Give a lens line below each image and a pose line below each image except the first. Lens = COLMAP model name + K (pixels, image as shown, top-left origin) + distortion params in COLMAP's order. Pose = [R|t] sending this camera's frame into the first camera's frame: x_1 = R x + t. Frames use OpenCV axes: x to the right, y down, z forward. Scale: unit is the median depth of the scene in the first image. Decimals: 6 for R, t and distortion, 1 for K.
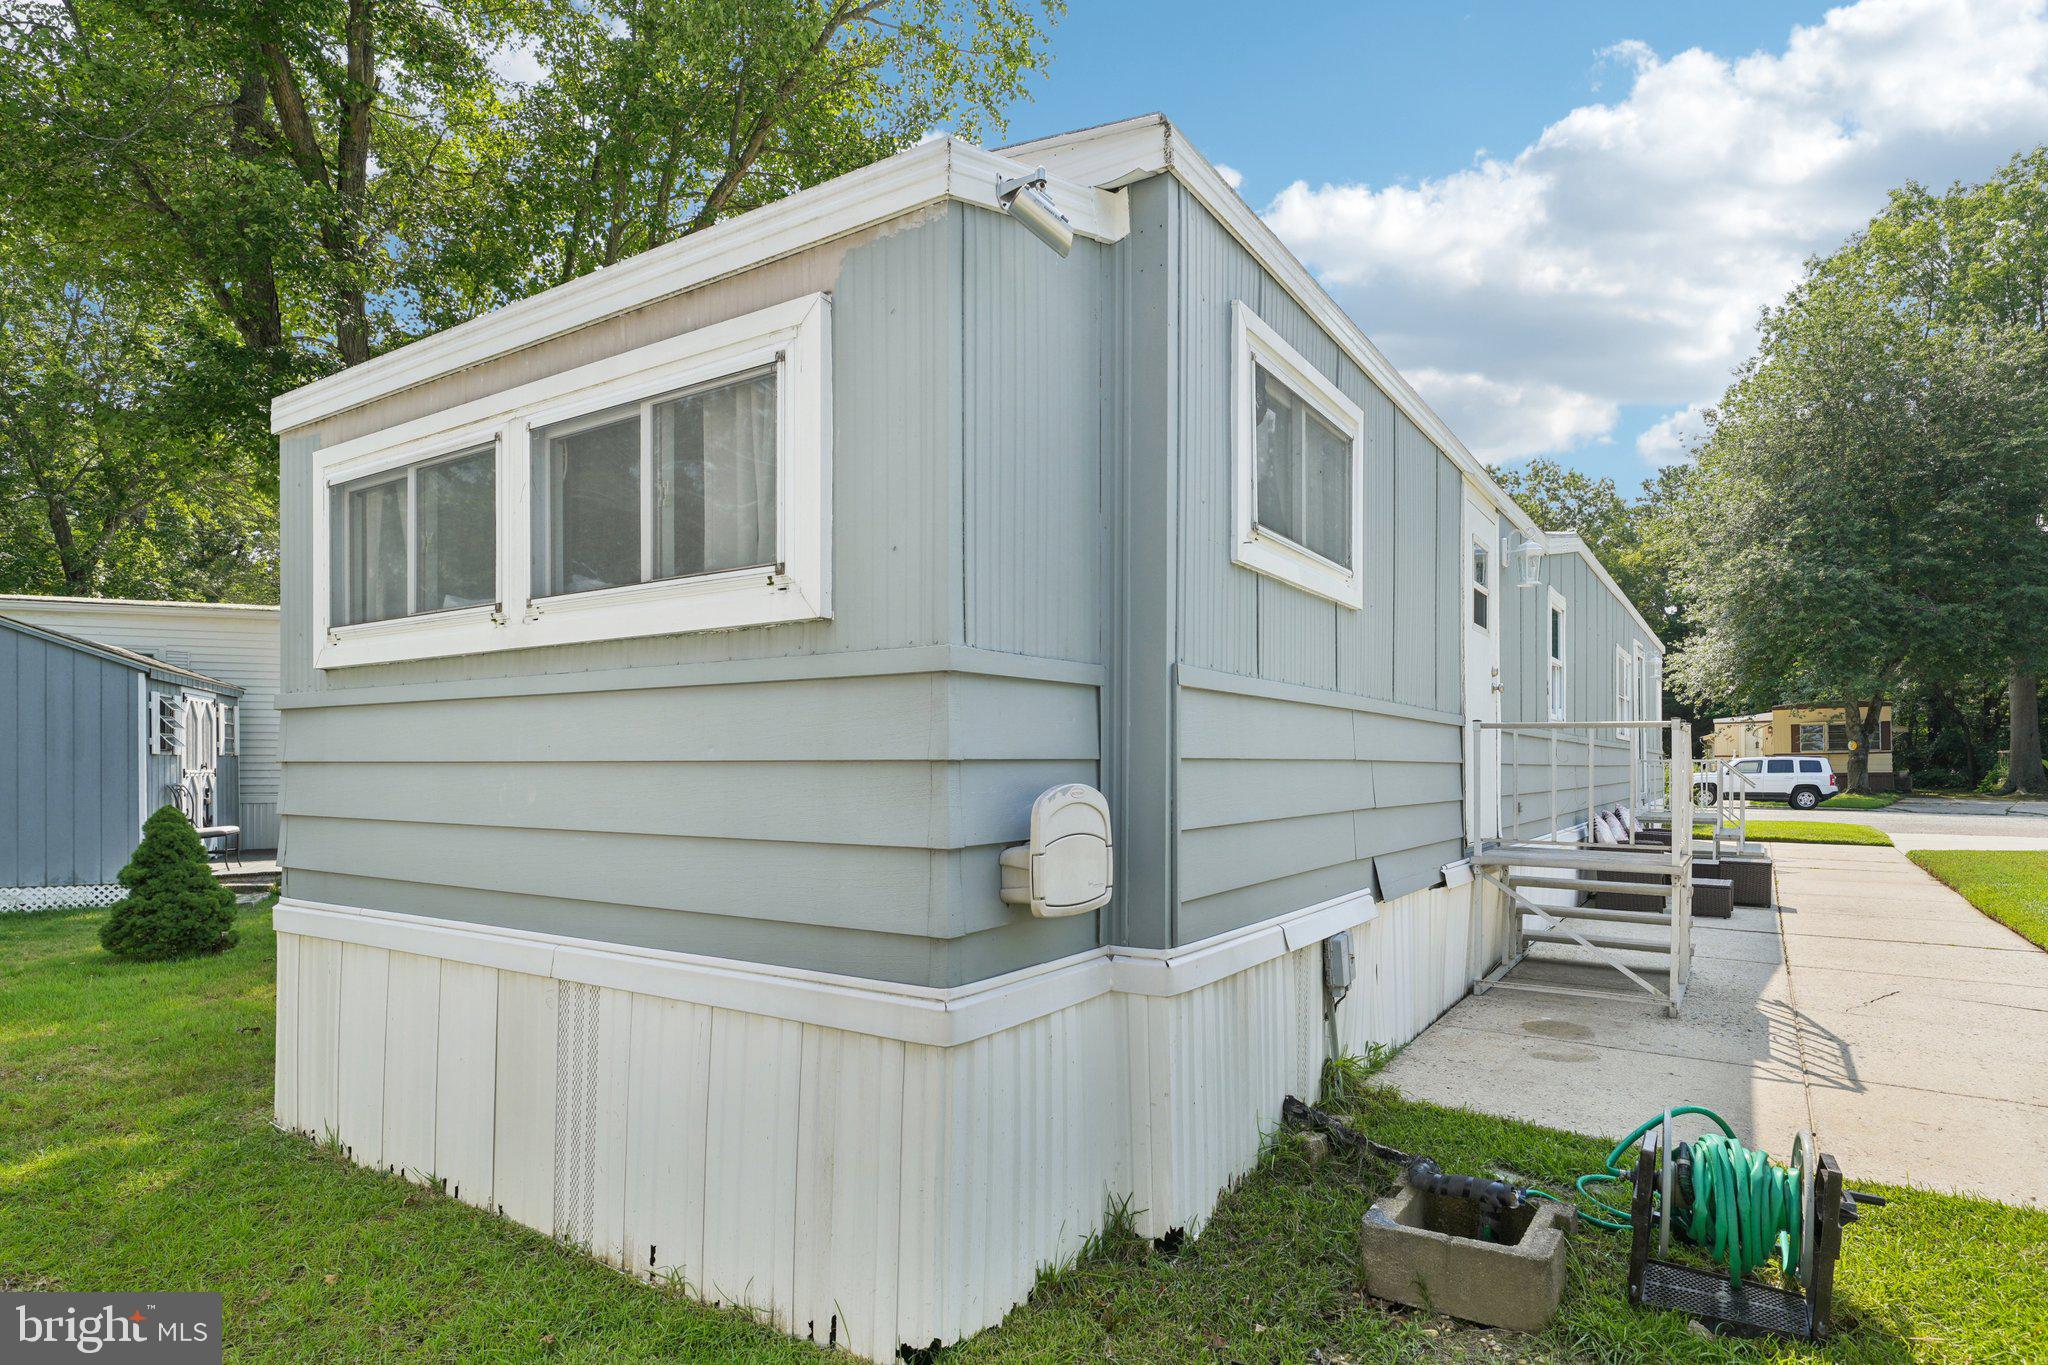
lens RADIAL K [[1087.5, 0, 1051.7], [0, 1087.5, 756.9], [0, 0, 1]] dist [-0.000560, -0.000533]
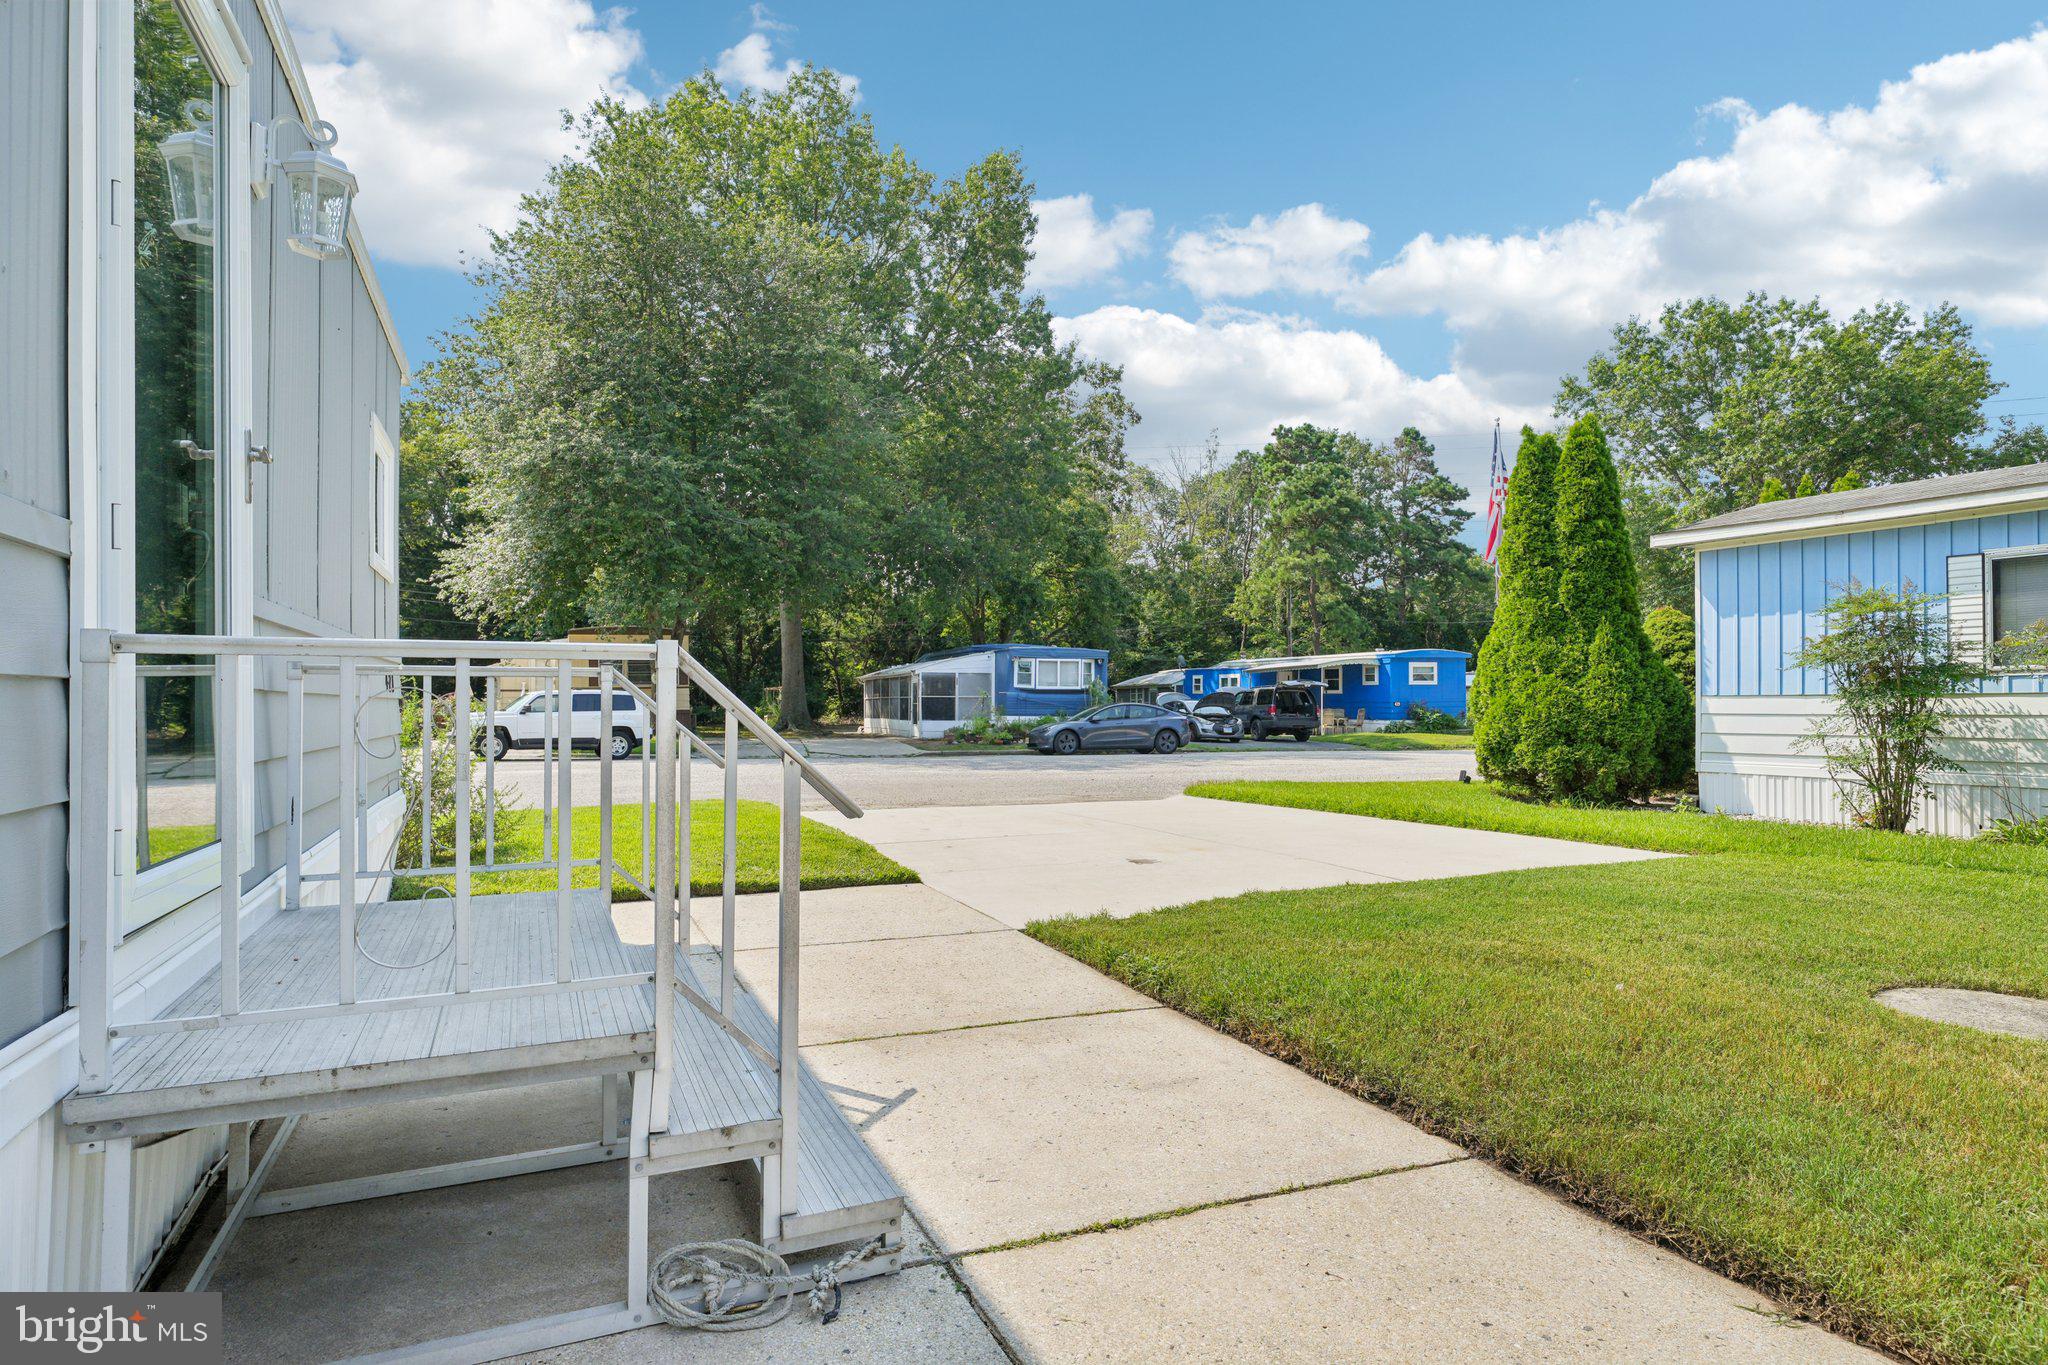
lens RADIAL K [[1117.4, 0, 1024.9], [0, 1117.4, 691.8], [0, 0, 1]] dist [0.000593, -0.000004]
pose [[0.546771, 0.006959, 0.837254, 0.178550], [-0.002122, 0.999974, -0.006925, 0.005441], [-0.837280, 0.002010, 0.546771, 0.307461]]
